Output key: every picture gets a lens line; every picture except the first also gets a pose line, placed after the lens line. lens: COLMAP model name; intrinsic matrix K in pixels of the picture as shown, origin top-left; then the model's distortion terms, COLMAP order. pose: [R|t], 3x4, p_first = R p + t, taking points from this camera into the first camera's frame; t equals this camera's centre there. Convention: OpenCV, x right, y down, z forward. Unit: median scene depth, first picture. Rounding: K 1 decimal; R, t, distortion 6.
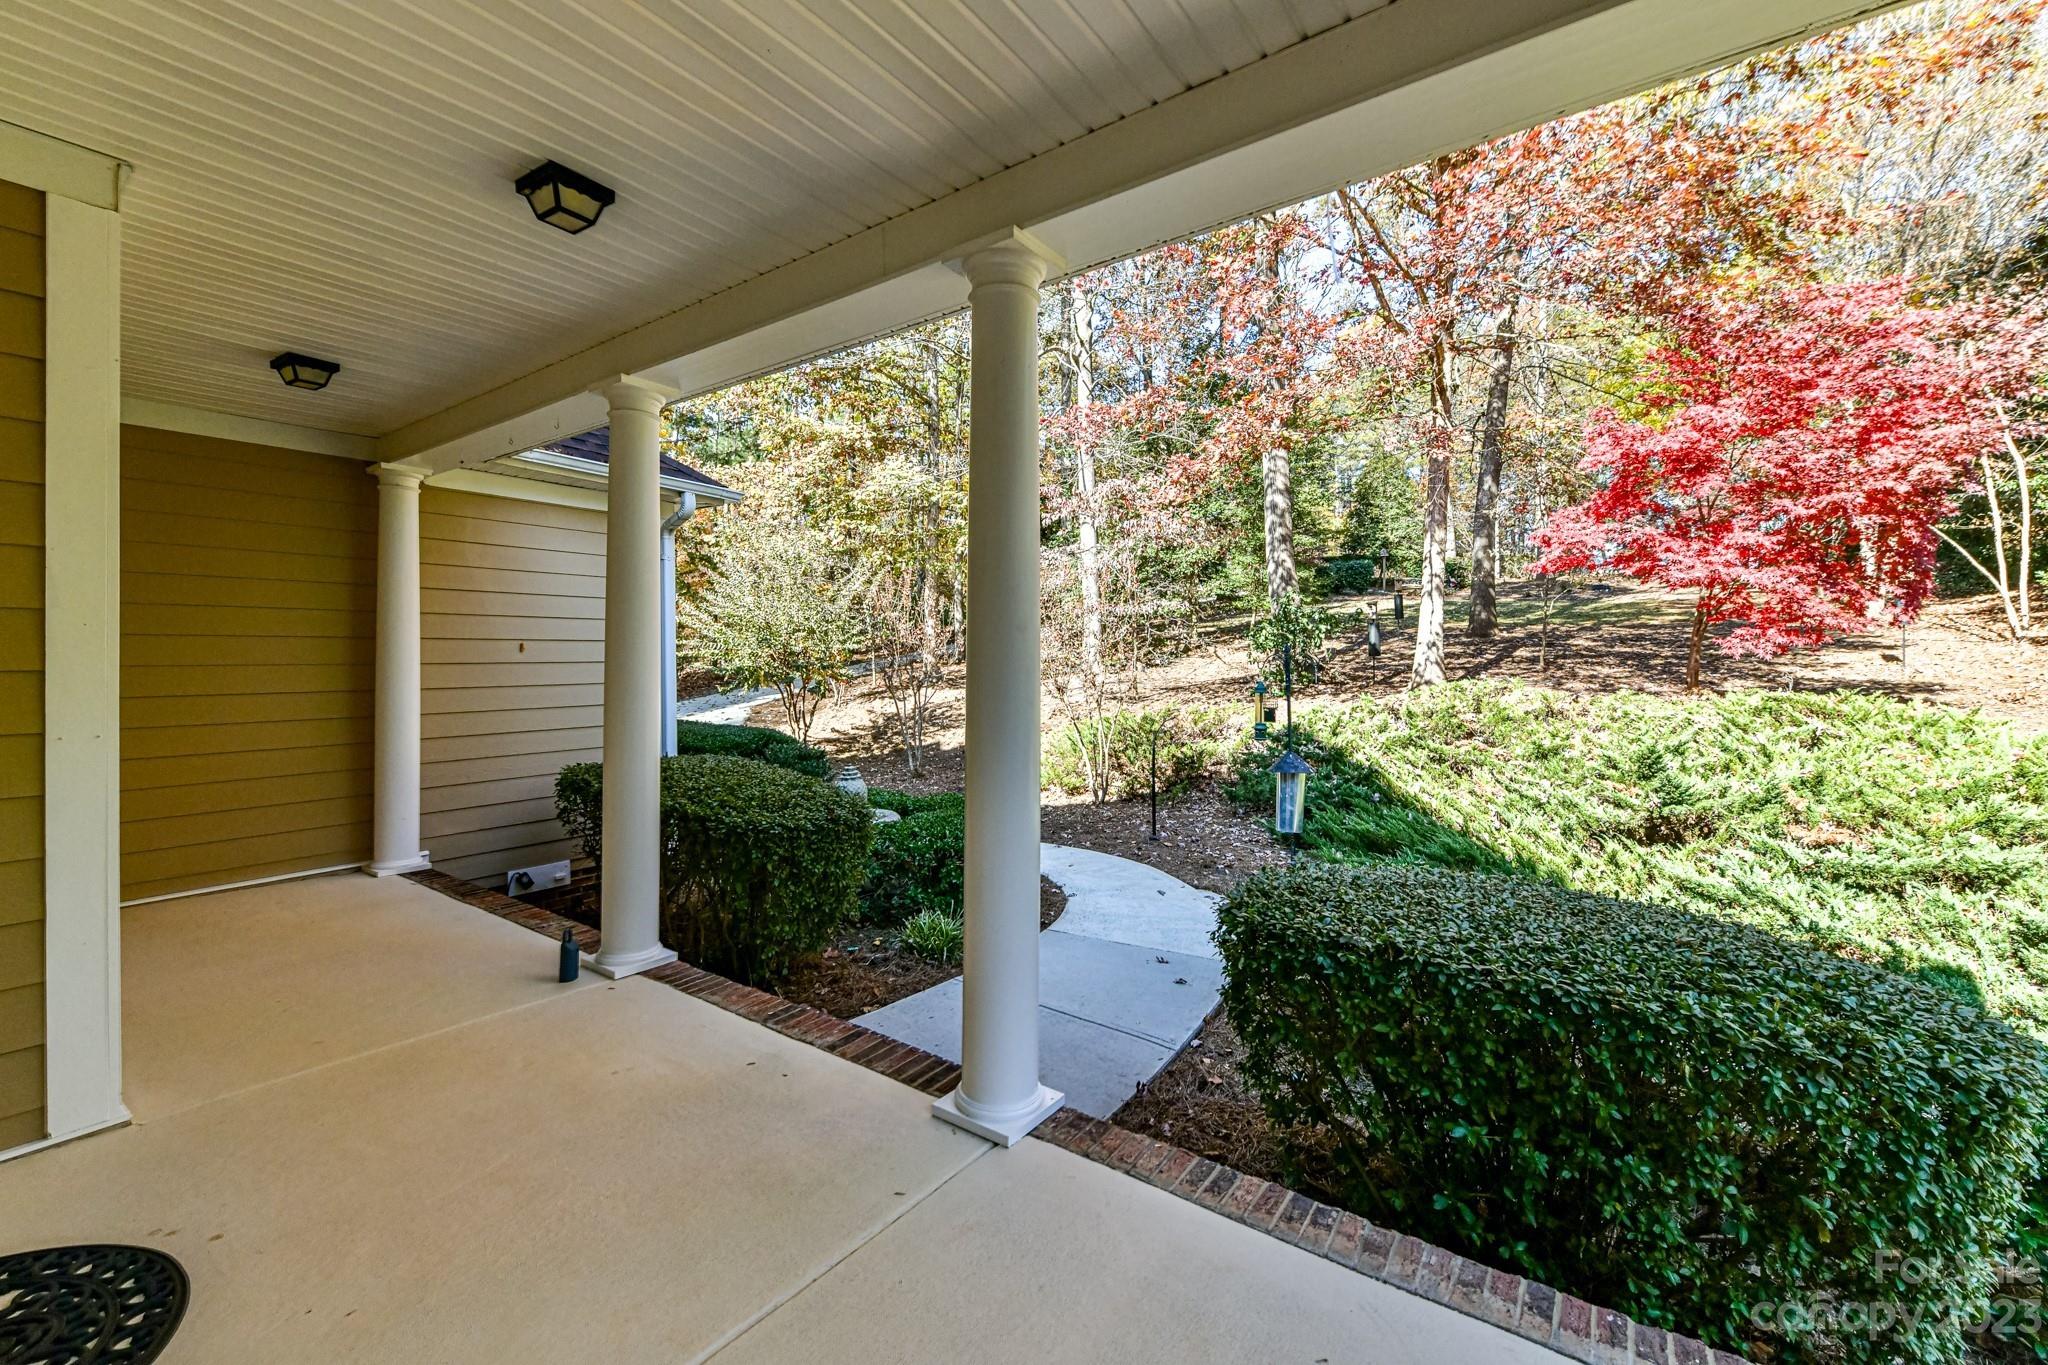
lens RADIAL K [[825.1, 0, 1047.7], [0, 825.1, 662.6], [0, 0, 1]] dist [0.000154, 0.000153]
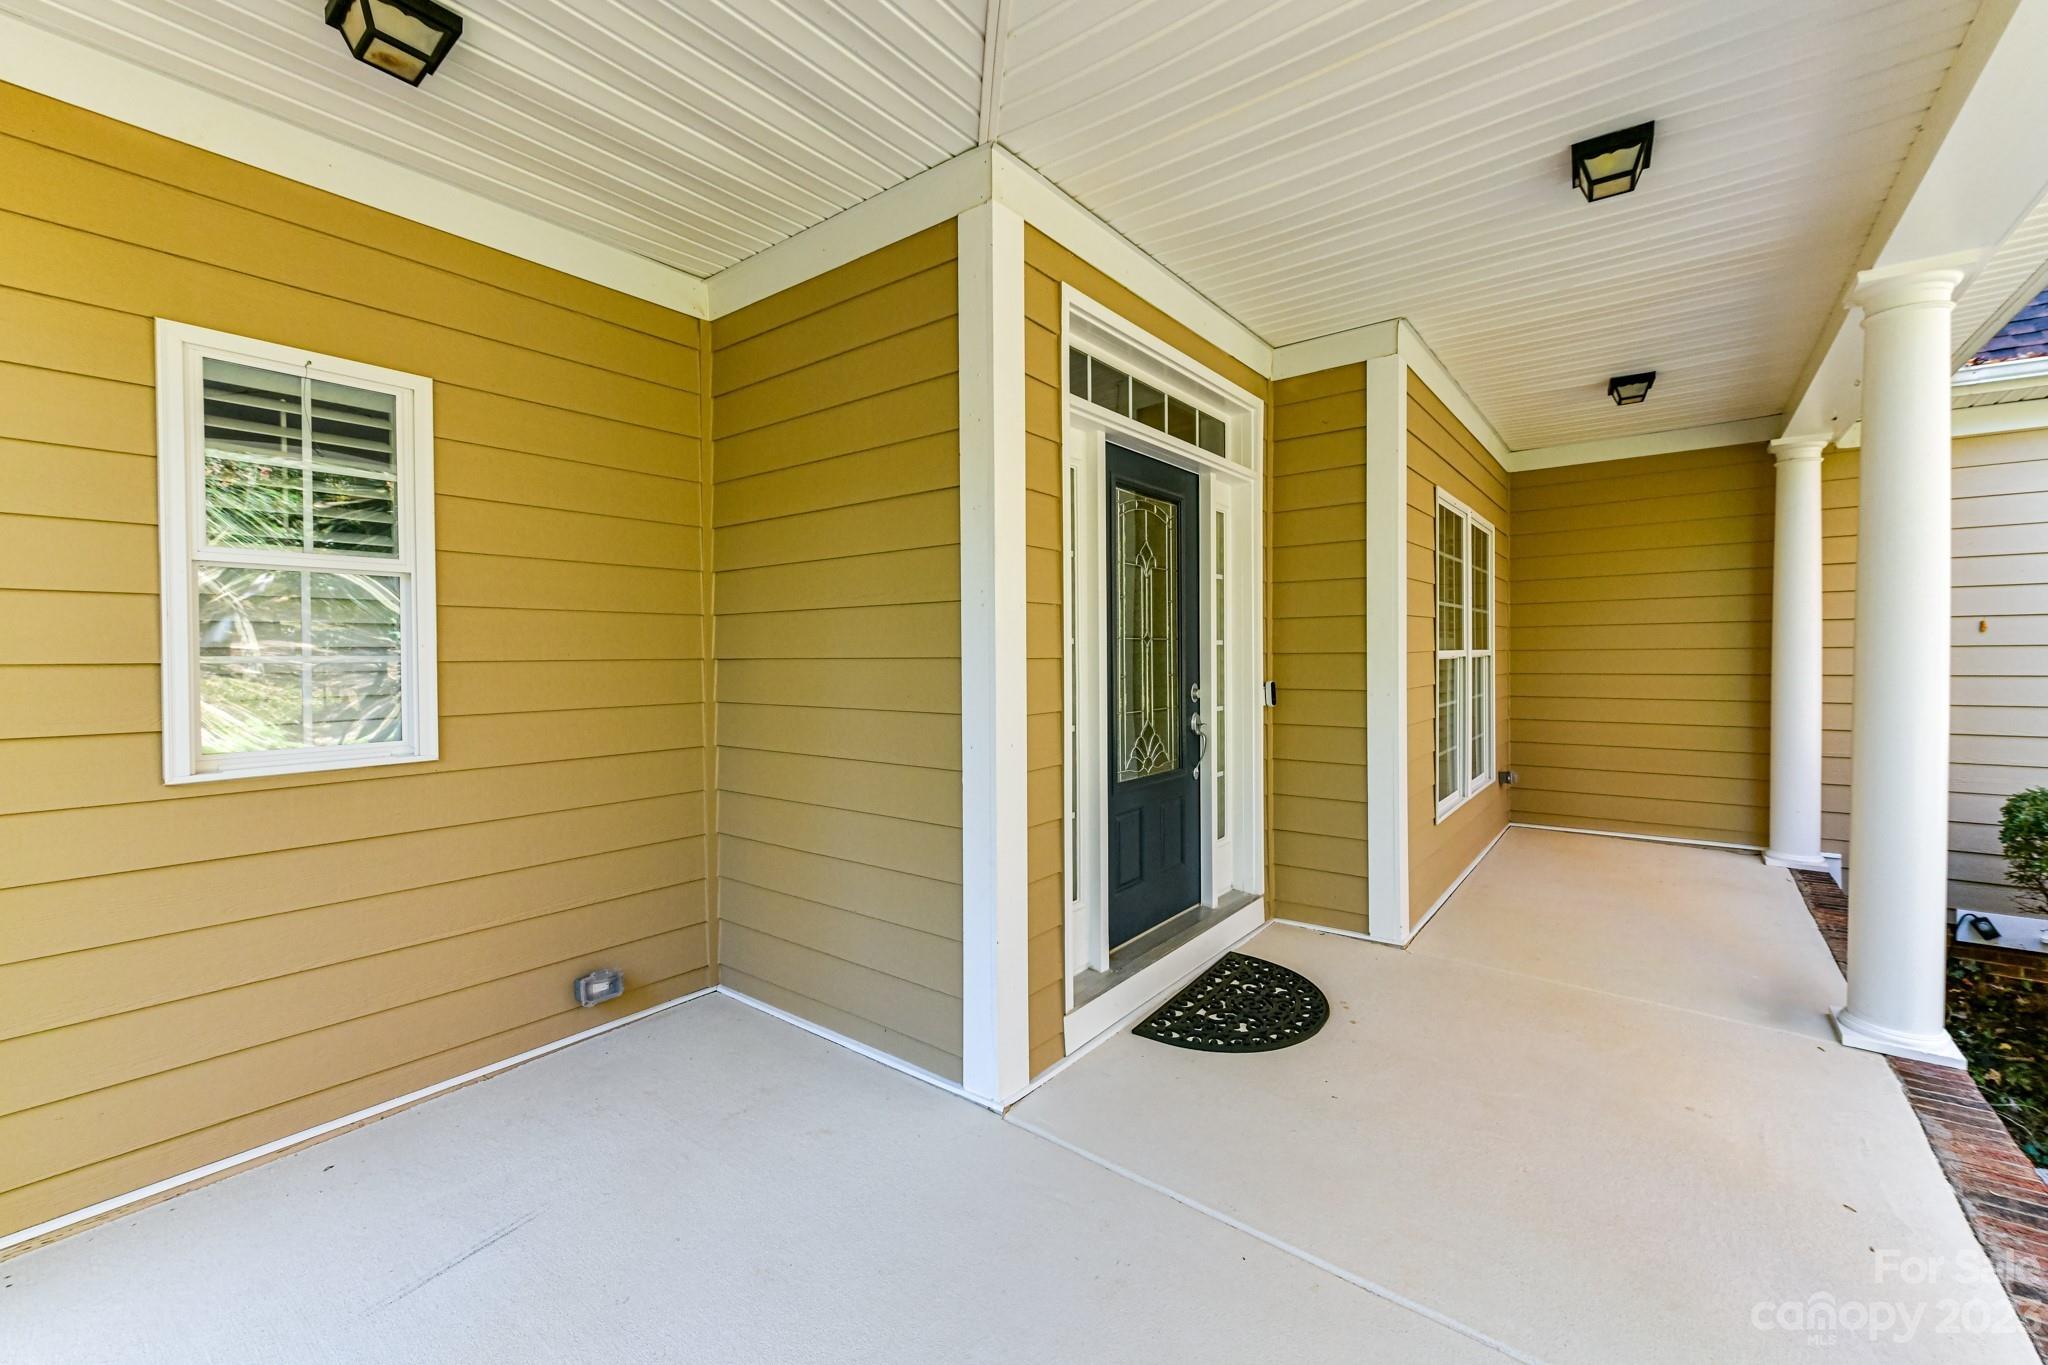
lens RADIAL K [[825.1, 0, 1047.7], [0, 825.1, 662.6], [0, 0, 1]] dist [0.000154, 0.000153]
pose [[-0.035382, 0.015048, -0.999261, 0.278247], [0.003721, 0.999882, 0.014926, 0.002290], [0.999367, -0.003190, -0.035434, 0.255544]]
